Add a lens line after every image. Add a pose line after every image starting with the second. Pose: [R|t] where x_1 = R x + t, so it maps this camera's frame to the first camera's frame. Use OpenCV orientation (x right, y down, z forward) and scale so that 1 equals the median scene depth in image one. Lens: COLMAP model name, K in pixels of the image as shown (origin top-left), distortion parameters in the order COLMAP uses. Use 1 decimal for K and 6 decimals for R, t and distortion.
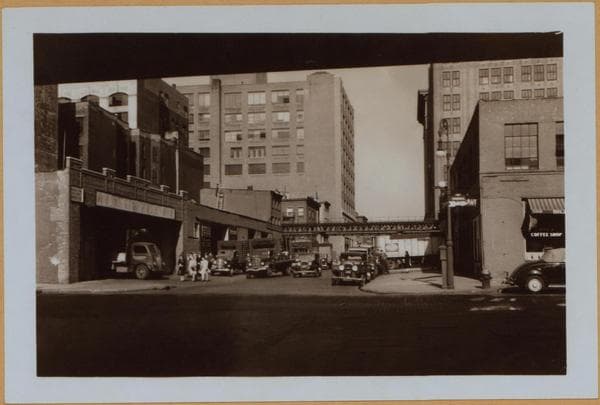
lens RADIAL K [[1039.1, 0, 300.0], [0, 1039.1, 202.5], [0, 0, 1]] dist [0.141506, -0.018894]
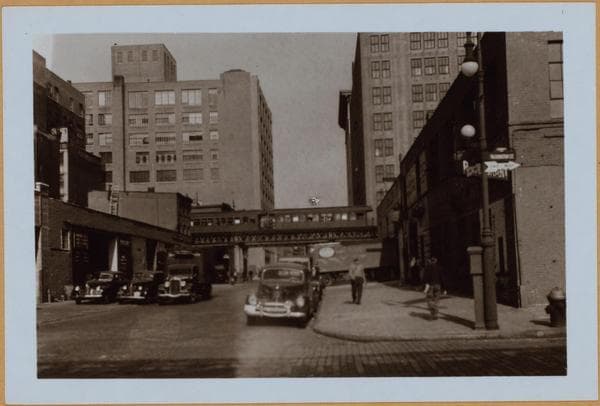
lens RADIAL K [[1039.1, 0, 300.0], [0, 1039.1, 203.0], [0, 0, 1]] dist [0.141506, -0.018894]
pose [[0.996651, -0.017759, 0.079815, 0.001813], [0.018808, 0.999746, -0.012408, 0.005412], [-0.079574, 0.013867, 0.996732, 0.107547]]
